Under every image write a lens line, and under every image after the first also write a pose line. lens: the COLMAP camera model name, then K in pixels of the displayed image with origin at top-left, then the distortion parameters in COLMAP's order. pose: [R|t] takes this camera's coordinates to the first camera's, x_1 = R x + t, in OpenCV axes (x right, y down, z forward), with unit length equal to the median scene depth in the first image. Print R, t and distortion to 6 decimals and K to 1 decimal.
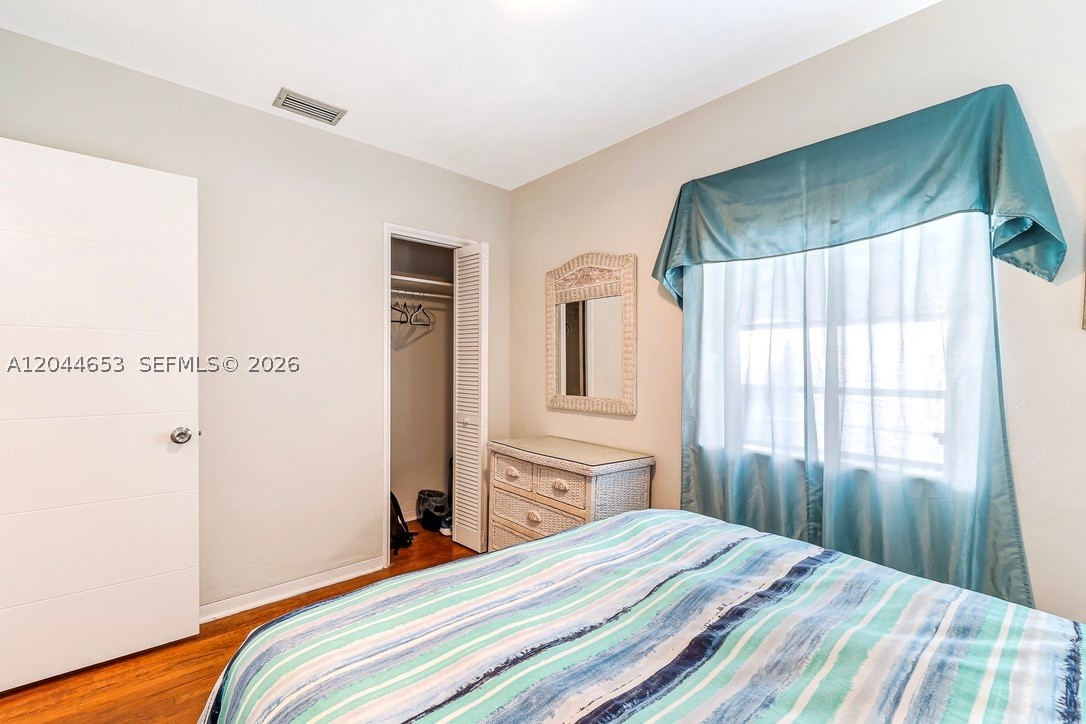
lens RADIAL K [[459.3, 0, 535.9], [0, 459.3, 372.1], [0, 0, 1]] dist [-0.001688, 0.000636]
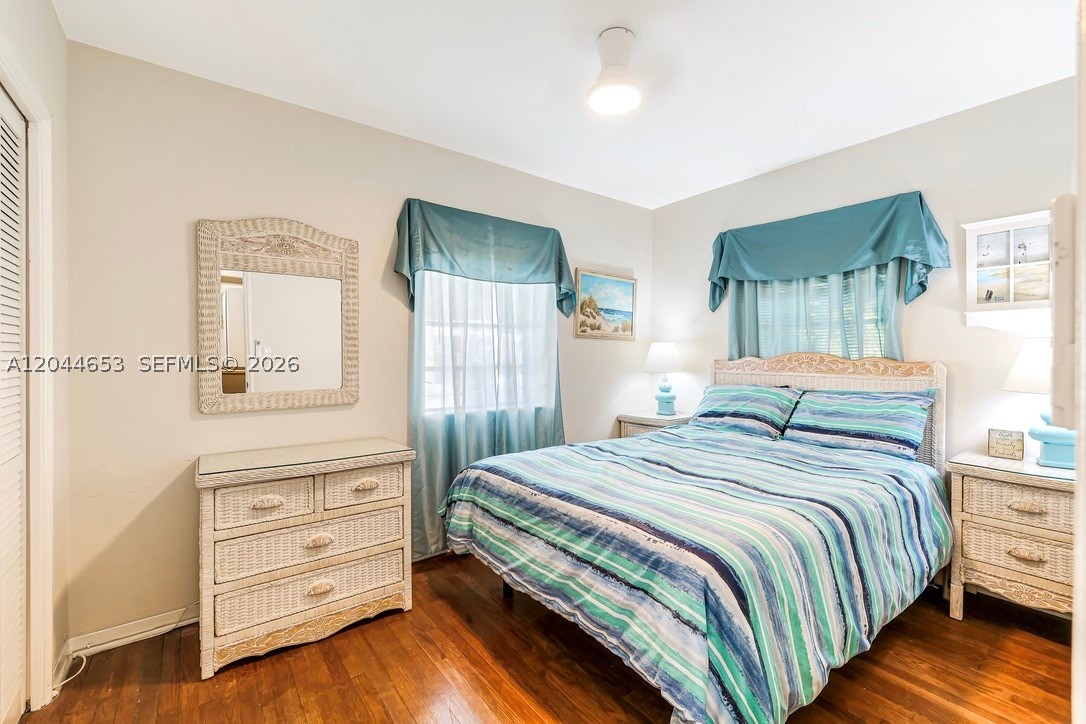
lens RADIAL K [[459.3, 0, 535.1], [0, 459.3, 352.3], [0, 0, 1]] dist [-0.001688, 0.000636]
pose [[0.077028, -0.005611, 0.997013, -0.787869], [0.008882, 0.999948, 0.004941, -0.018510], [-0.996989, 0.008475, 0.077074, 0.561062]]
